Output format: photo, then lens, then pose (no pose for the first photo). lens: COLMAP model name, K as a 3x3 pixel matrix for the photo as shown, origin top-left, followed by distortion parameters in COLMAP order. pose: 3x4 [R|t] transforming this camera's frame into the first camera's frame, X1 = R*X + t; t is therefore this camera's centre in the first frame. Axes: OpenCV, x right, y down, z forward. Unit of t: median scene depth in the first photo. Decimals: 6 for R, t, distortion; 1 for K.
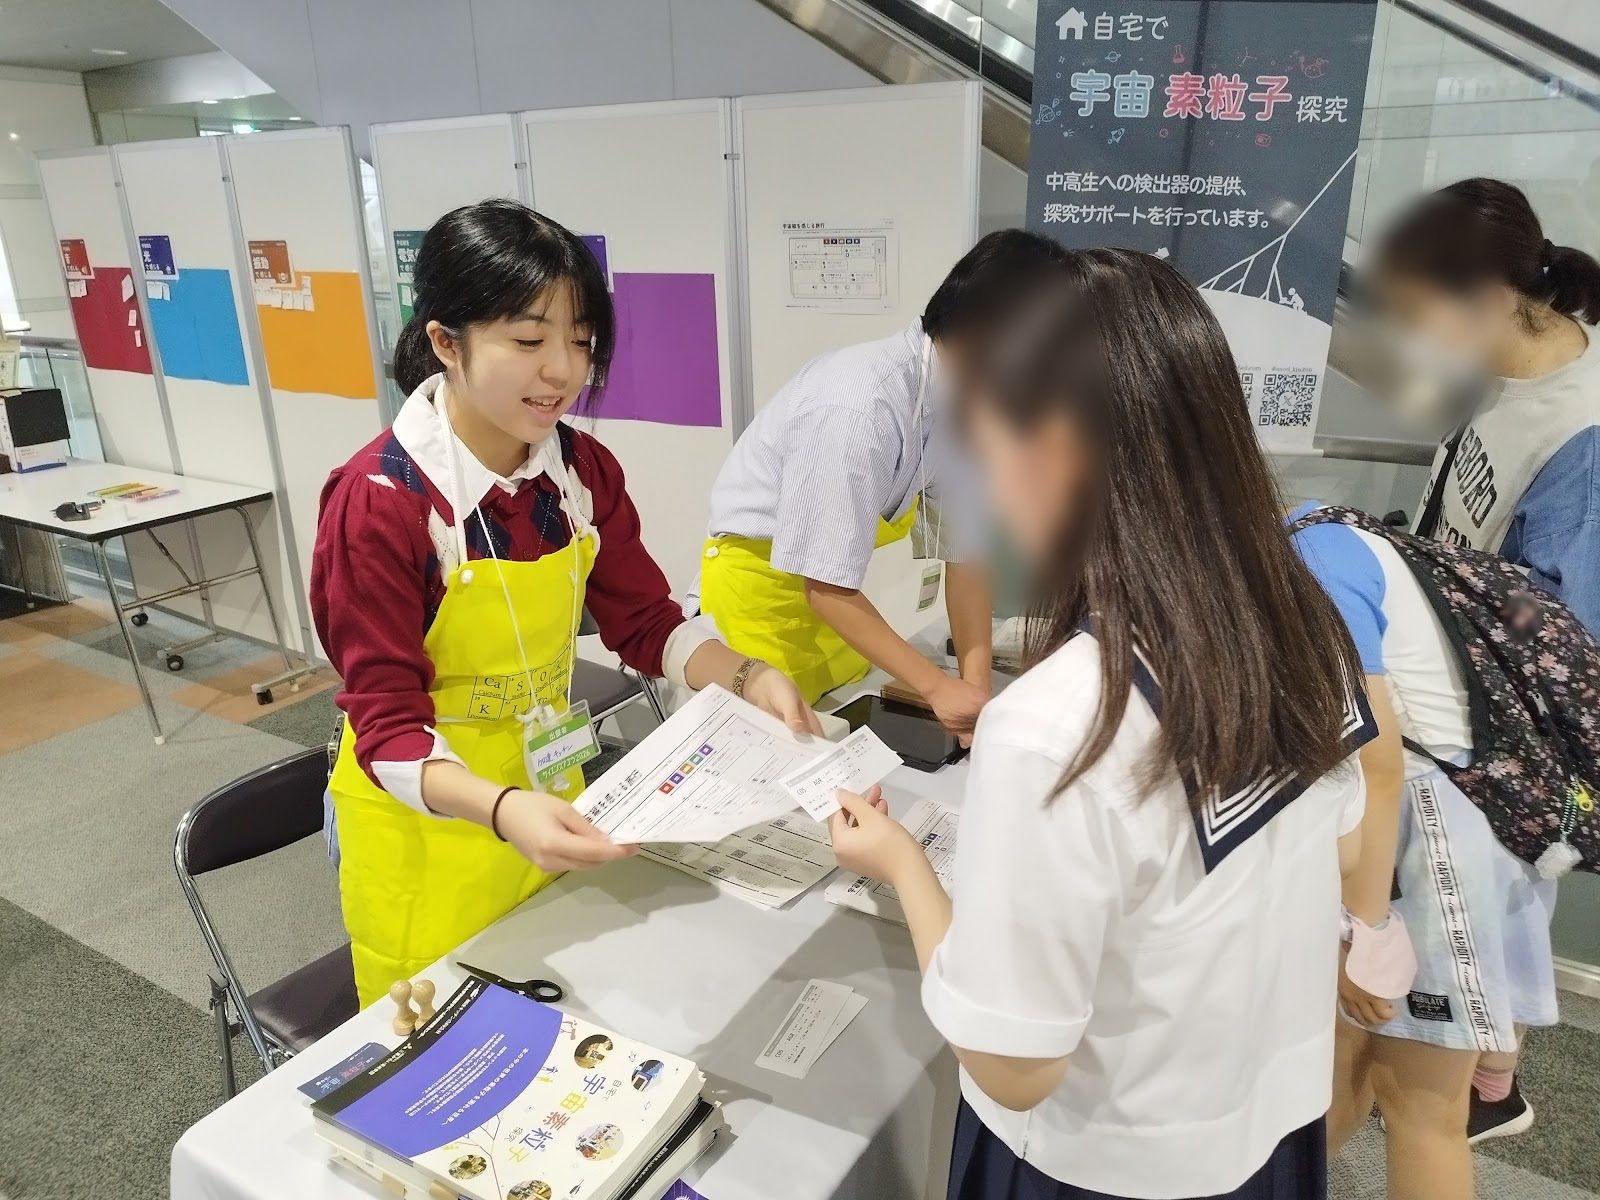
lens RADIAL K [[1176.6, 0, 792.6], [0, 1176.6, 612.1], [0, 0, 1]] dist [0.025351, -0.019060]
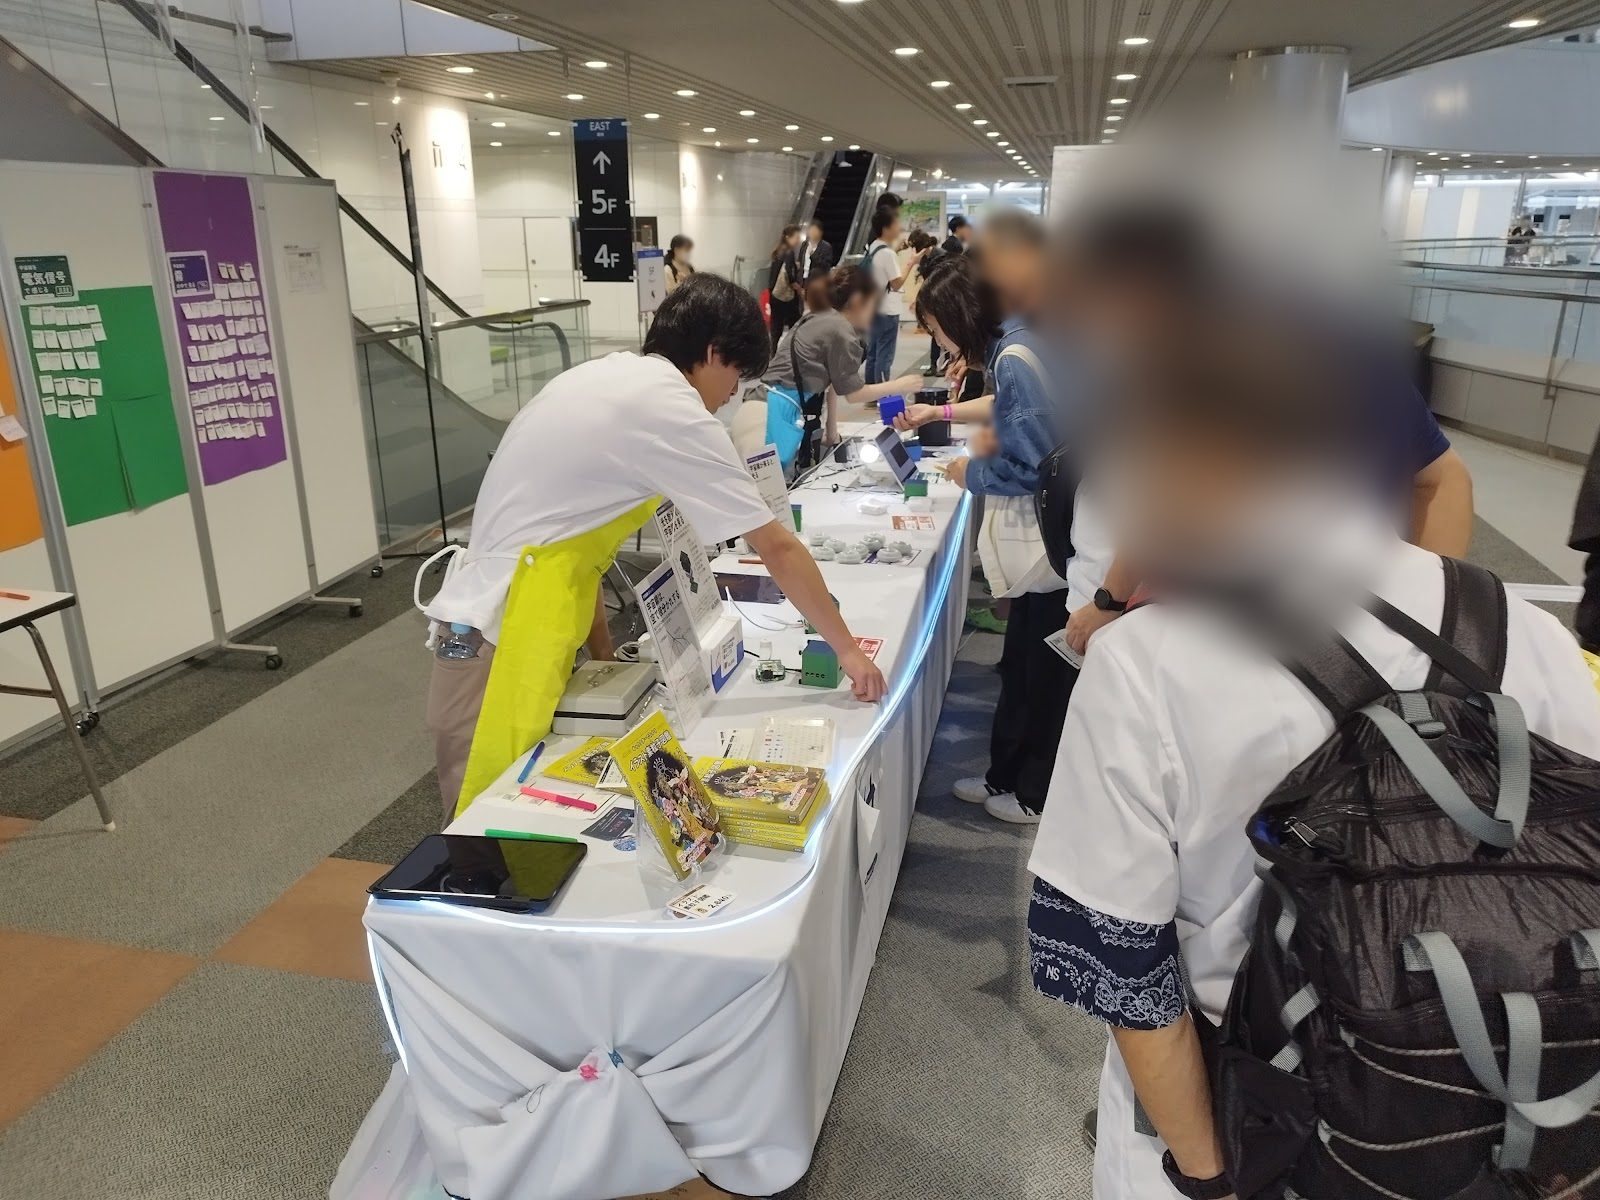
lens RADIAL K [[1148.3, 0, 794.4], [0, 1148.3, 593.1], [0, 0, 1]] dist [0.019215, -0.019313]
pose [[-0.340040, -0.261939, 0.903195, -1.975676], [0.324792, 0.868615, 0.374190, -0.270218], [-0.882543, 0.420590, -0.210289, 0.890251]]
